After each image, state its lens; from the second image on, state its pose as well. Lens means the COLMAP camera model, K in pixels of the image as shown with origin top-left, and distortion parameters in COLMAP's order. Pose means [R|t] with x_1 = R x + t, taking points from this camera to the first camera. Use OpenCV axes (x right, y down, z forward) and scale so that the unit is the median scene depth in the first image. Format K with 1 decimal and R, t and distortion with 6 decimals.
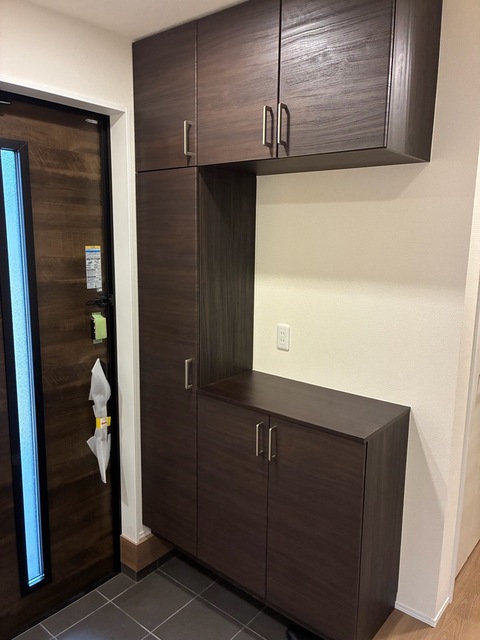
lens RADIAL K [[485.8, 0, 240.0], [0, 485.8, 320.0], [0, 0, 1]] dist [0.053003, -0.069242]
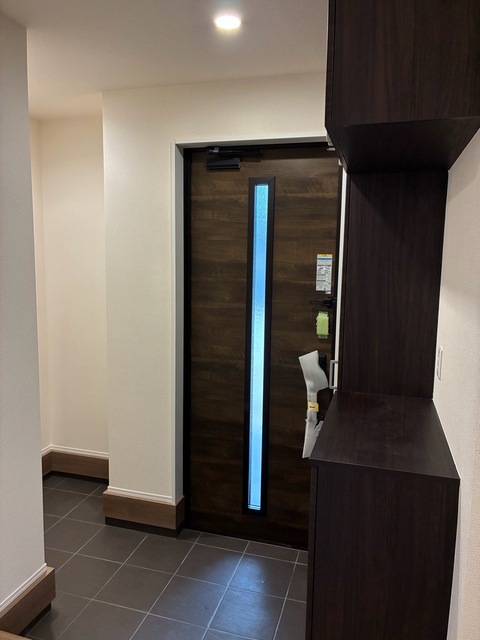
lens RADIAL K [[485.8, 0, 240.0], [0, 485.8, 320.0], [0, 0, 1]] dist [0.053003, -0.069242]
pose [[0.398996, 0.110445, -0.910277, 0.719803], [-0.168079, 0.984709, 0.045803, -0.016287], [0.901416, 0.134723, 0.411459, 0.368109]]
